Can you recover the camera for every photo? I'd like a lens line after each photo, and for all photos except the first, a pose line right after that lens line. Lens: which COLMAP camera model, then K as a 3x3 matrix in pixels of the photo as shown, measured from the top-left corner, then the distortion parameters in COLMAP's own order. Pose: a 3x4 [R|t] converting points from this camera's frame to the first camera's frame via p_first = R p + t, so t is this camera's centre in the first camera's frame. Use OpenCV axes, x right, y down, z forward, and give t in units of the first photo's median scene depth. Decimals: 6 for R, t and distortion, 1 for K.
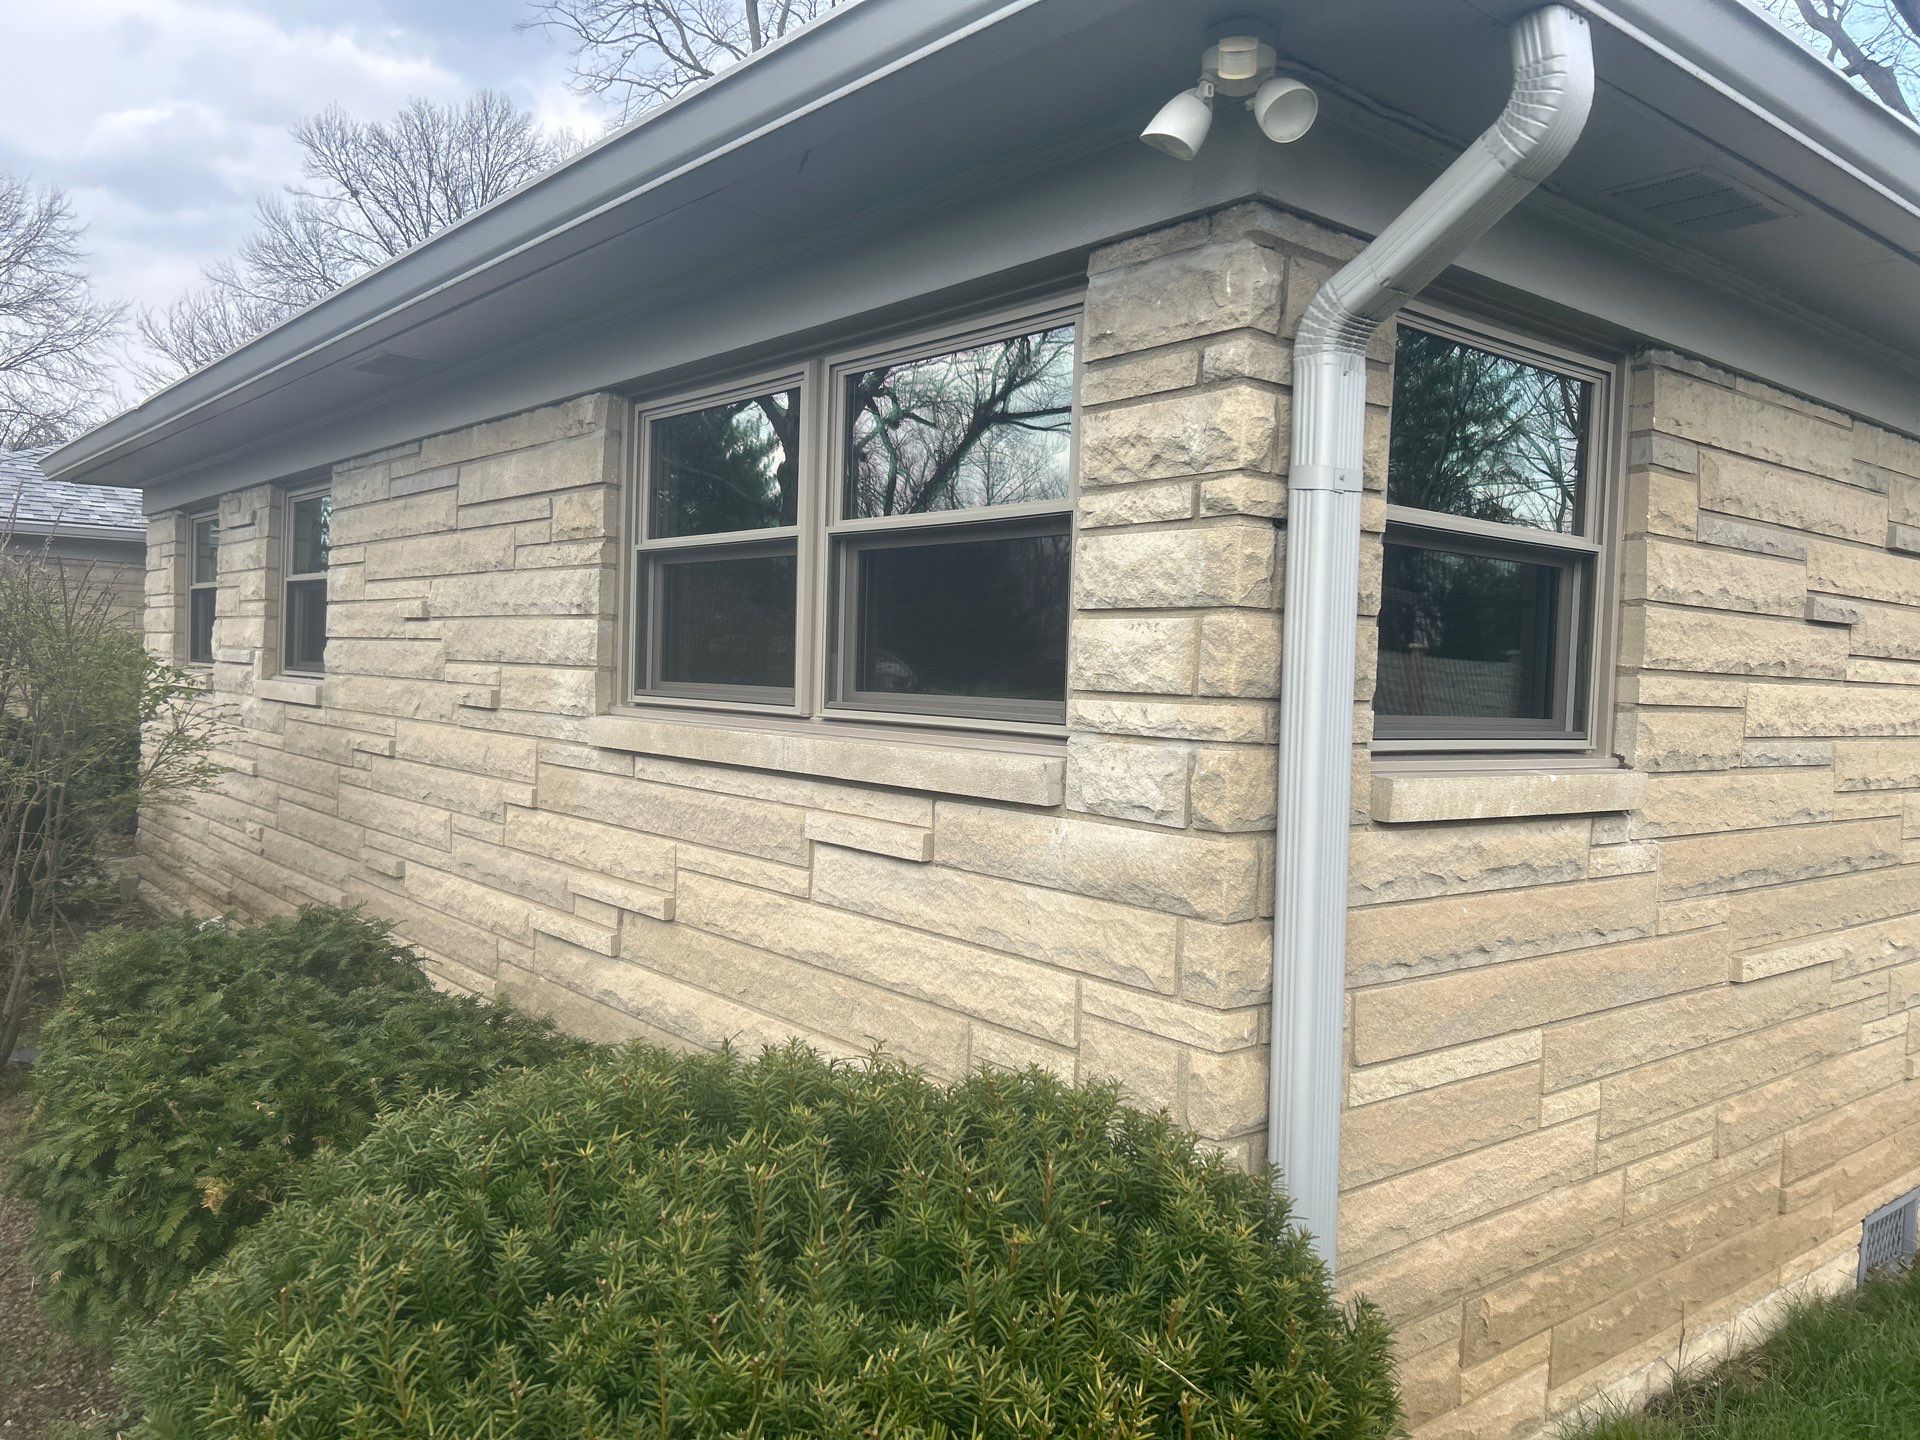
lens RADIAL K [[1524.5, 0, 962.3], [0, 1524.5, 701.0], [0, 0, 1]] dist [0.042841, -0.001183]
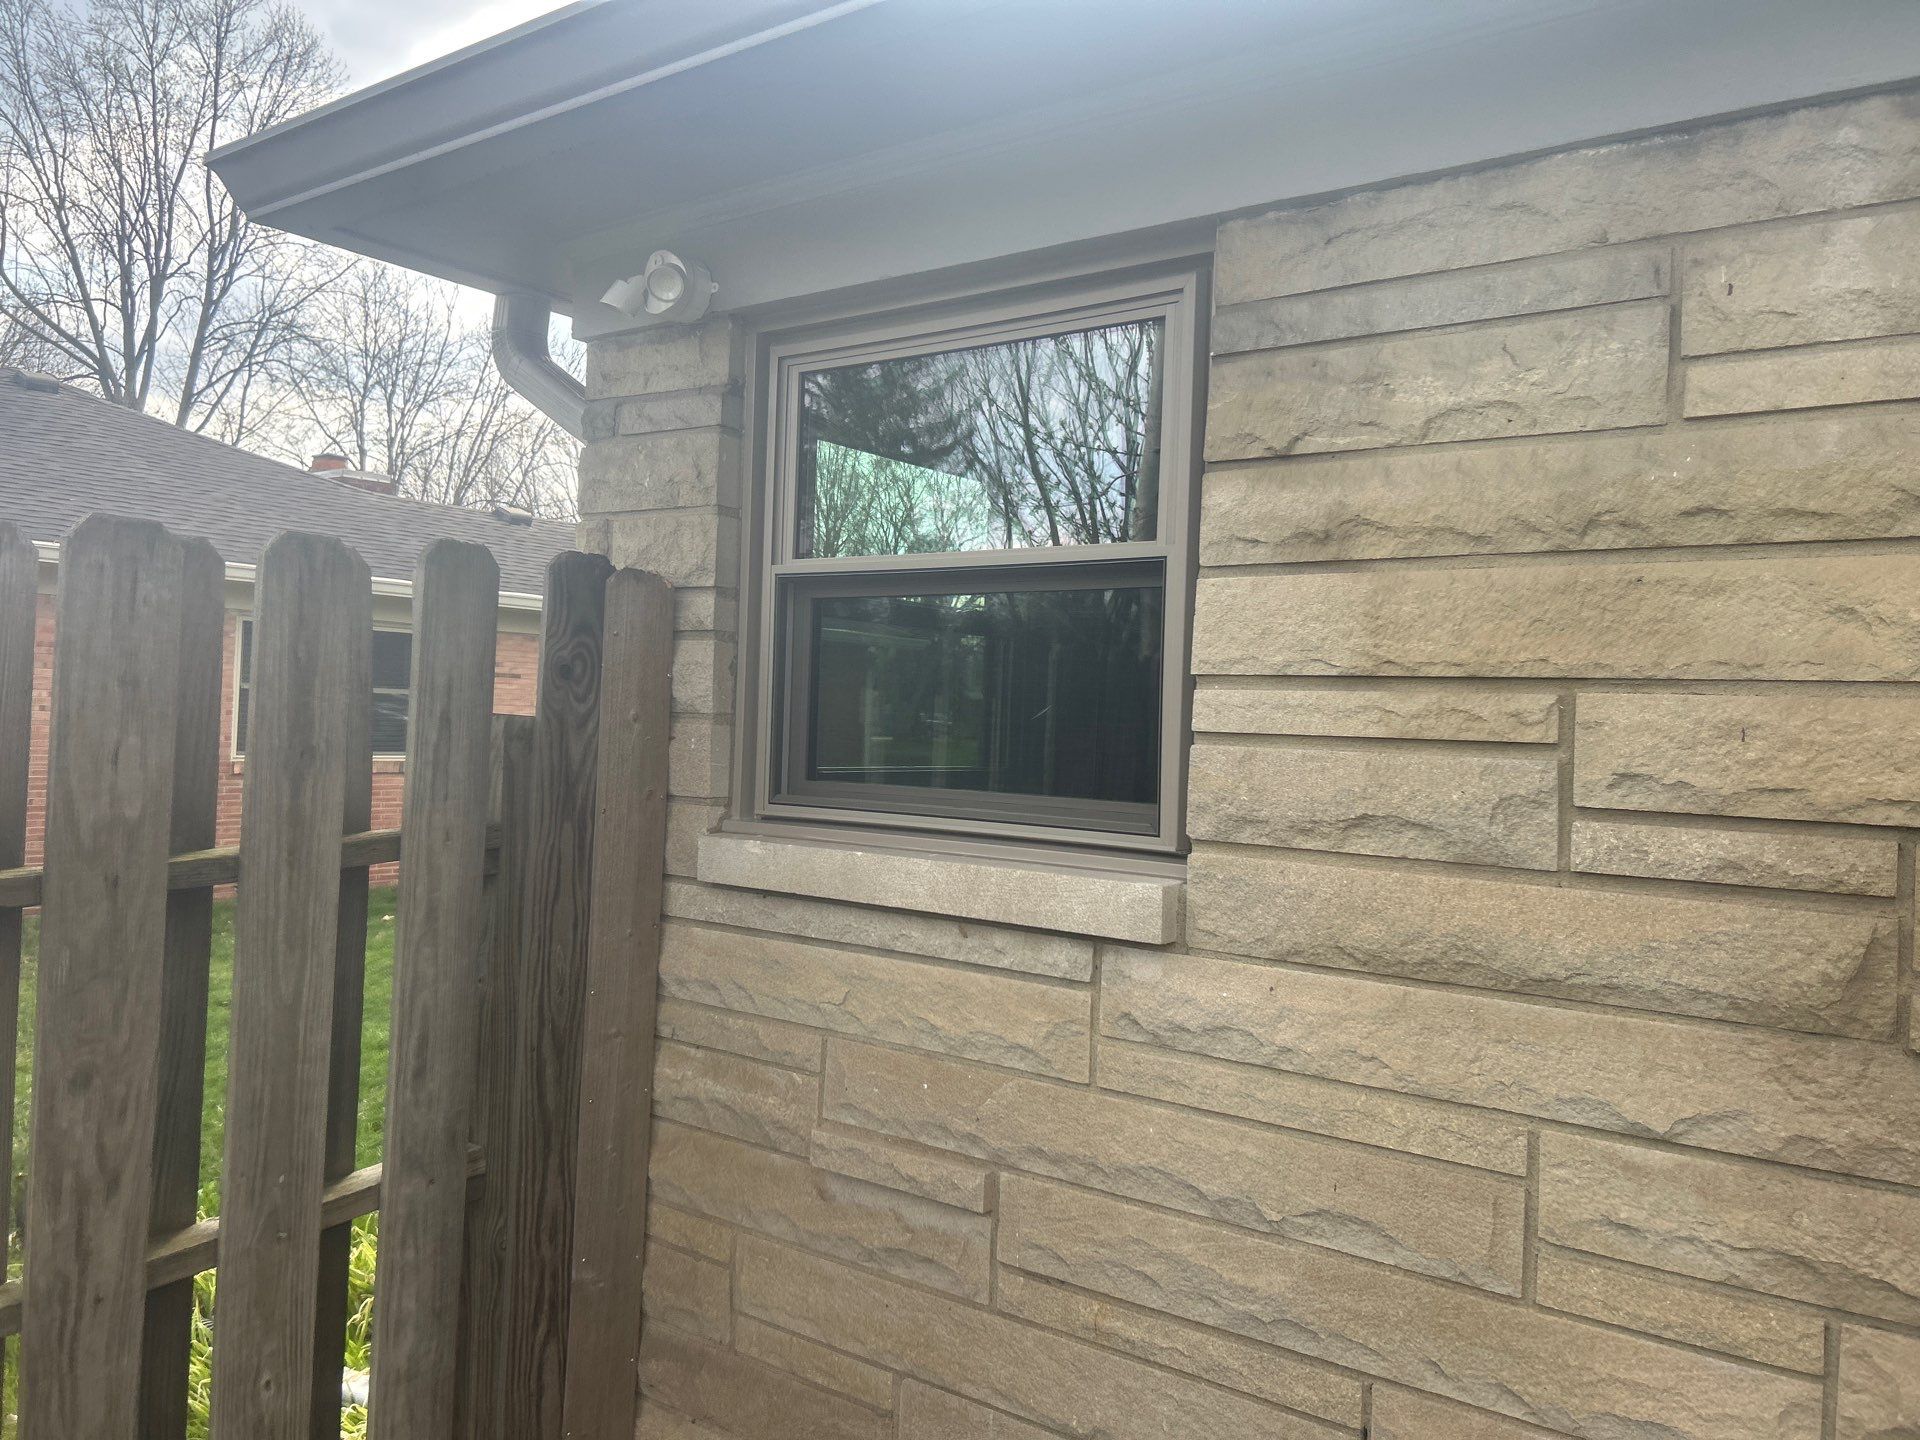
lens RADIAL K [[1508.7, 0, 951.7], [0, 1508.7, 705.8], [0, 0, 1]] dist [0.030571, -0.024653]
pose [[0.966617, 0.021329, 0.255336, -0.271626], [-0.010500, 0.998990, -0.043699, -0.016610], [-0.256010, 0.039559, 0.965864, 0.348903]]
